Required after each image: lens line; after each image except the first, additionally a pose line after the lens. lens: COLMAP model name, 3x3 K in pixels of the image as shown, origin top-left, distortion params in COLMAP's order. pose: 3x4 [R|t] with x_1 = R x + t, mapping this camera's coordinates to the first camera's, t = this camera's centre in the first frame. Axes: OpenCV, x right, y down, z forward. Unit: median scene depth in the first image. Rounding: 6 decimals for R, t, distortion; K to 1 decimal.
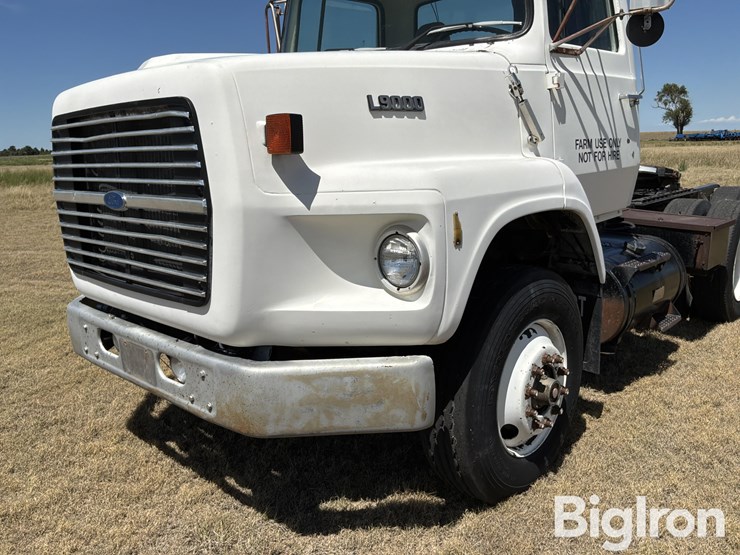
lens RADIAL K [[613.9, 0, 370.0], [0, 613.9, 277.5], [0, 0, 1]] dist [0.124314, -0.258432]
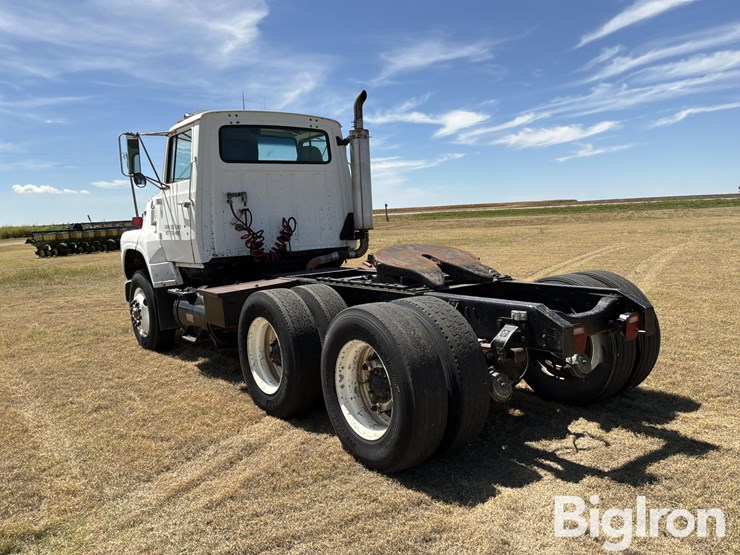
lens RADIAL K [[613.9, 0, 370.0], [0, 613.9, 277.5], [0, 0, 1]] dist [0.124314, -0.258432]
pose [[-0.183606, 0.141899, -0.972704, 2.791983], [-0.159908, 0.972034, 0.171985, -0.623570], [0.969906, 0.187121, -0.155781, 2.419807]]
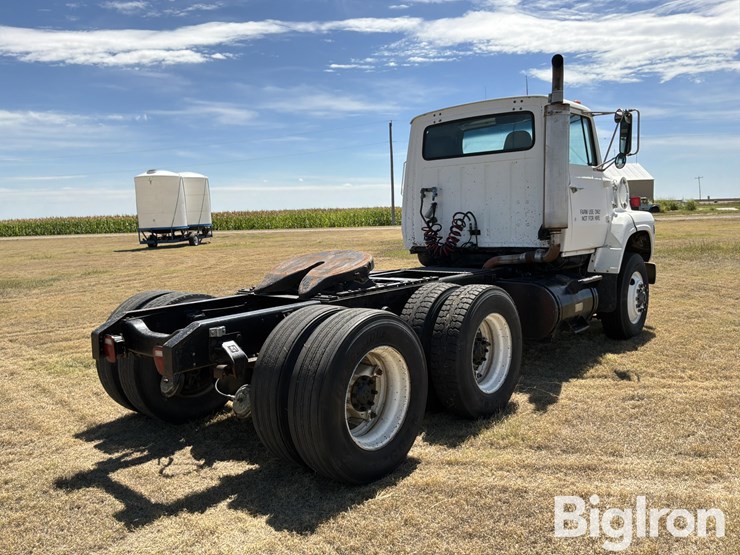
lens RADIAL K [[613.9, 0, 370.0], [0, 613.9, 277.5], [0, 0, 1]] dist [0.124314, -0.258432]
pose [[-0.996005, 0.070408, -0.054921, 0.901715], [0.049383, 0.946751, 0.318156, -0.929682], [0.074398, 0.314173, -0.946446, 4.039763]]
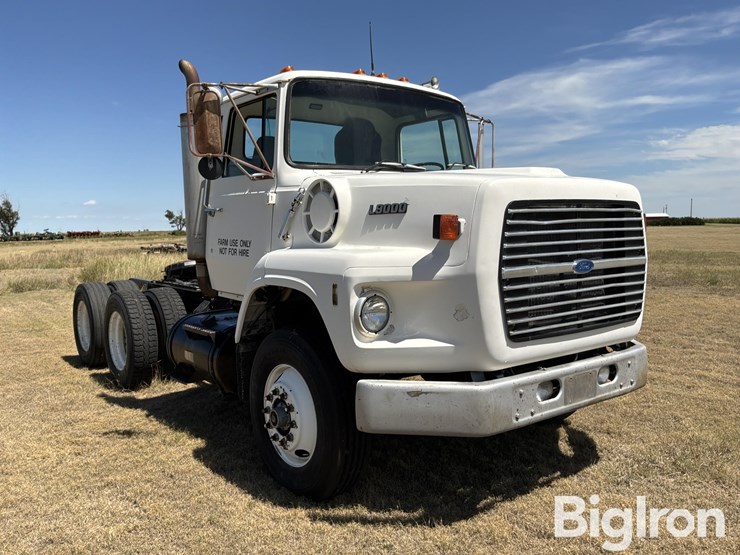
lens RADIAL K [[613.9, 0, 370.0], [0, 613.9, 277.5], [0, 0, 1]] dist [0.124314, -0.258432]
pose [[0.168778, -0.051827, 0.984291, -1.695478], [0.221180, 0.975141, 0.013419, -0.204424], [-0.960517, 0.215441, 0.176045, 1.116611]]
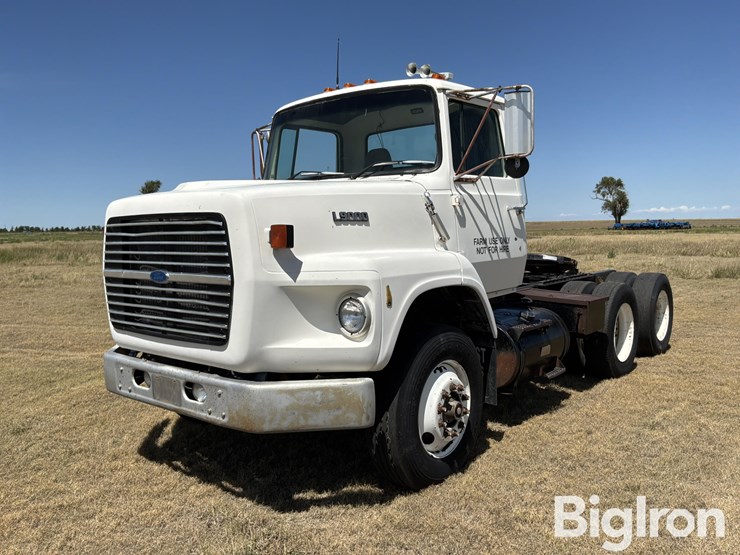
lens RADIAL K [[613.9, 0, 370.0], [0, 613.9, 277.5], [0, 0, 1]] dist [0.124314, -0.258432]
pose [[0.997401, 0.009673, 0.071398, -0.015799], [-0.000212, 0.991337, -0.131343, 0.065343], [-0.072049, 0.130986, 0.988763, -0.447614]]
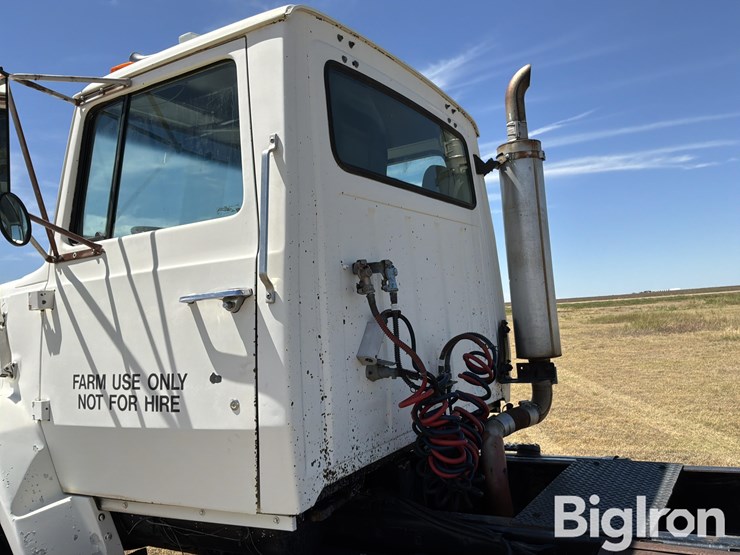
lens RADIAL K [[613.9, 0, 370.0], [0, 613.9, 277.5], [0, 0, 1]] dist [0.124314, -0.258432]
pose [[0.236400, -0.044241, -0.970648, 1.233014], [-0.144602, 0.986237, -0.080169, -0.363694], [0.960836, 0.159310, 0.226750, 1.294263]]
